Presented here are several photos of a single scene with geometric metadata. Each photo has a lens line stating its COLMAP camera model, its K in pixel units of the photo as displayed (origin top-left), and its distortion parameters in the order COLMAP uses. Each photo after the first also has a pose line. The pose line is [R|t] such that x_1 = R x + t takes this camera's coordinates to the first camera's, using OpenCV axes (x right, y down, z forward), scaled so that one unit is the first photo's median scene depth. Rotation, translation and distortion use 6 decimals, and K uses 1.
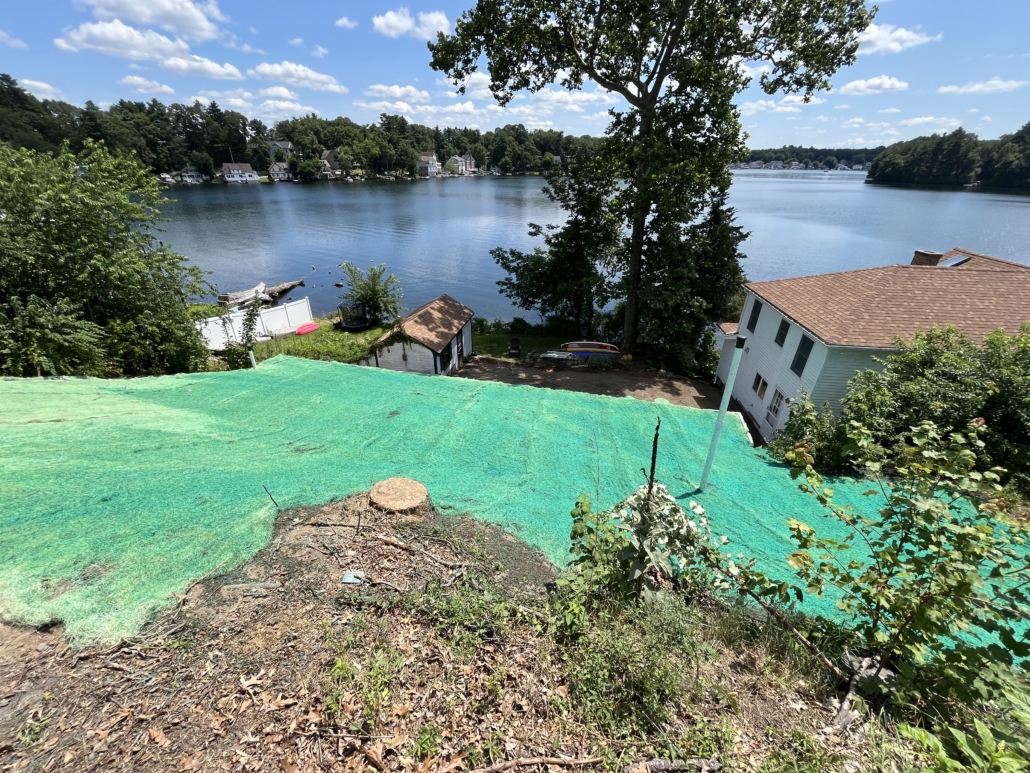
lens RADIAL K [[414.9, 0, 514.2], [0, 414.9, 388.9], [0, 0, 1]] dist [-0.000356, -0.000049]
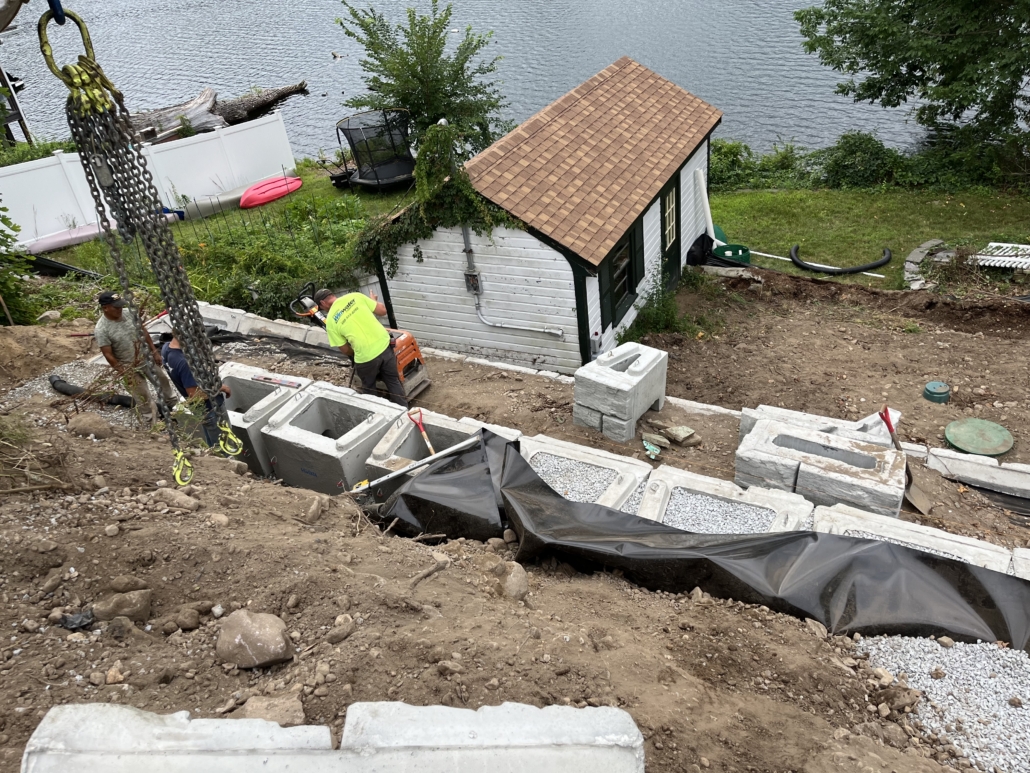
lens RADIAL K [[767.0, 0, 511.6], [0, 767.0, 389.1], [0, 0, 1]] dist [-0.002233, -0.036799]
pose [[0.952123, 0.044563, -0.302450, -0.060830], [-0.010217, 0.993405, 0.114205, -0.046914], [0.305544, -0.105648, 0.946299, 0.386337]]
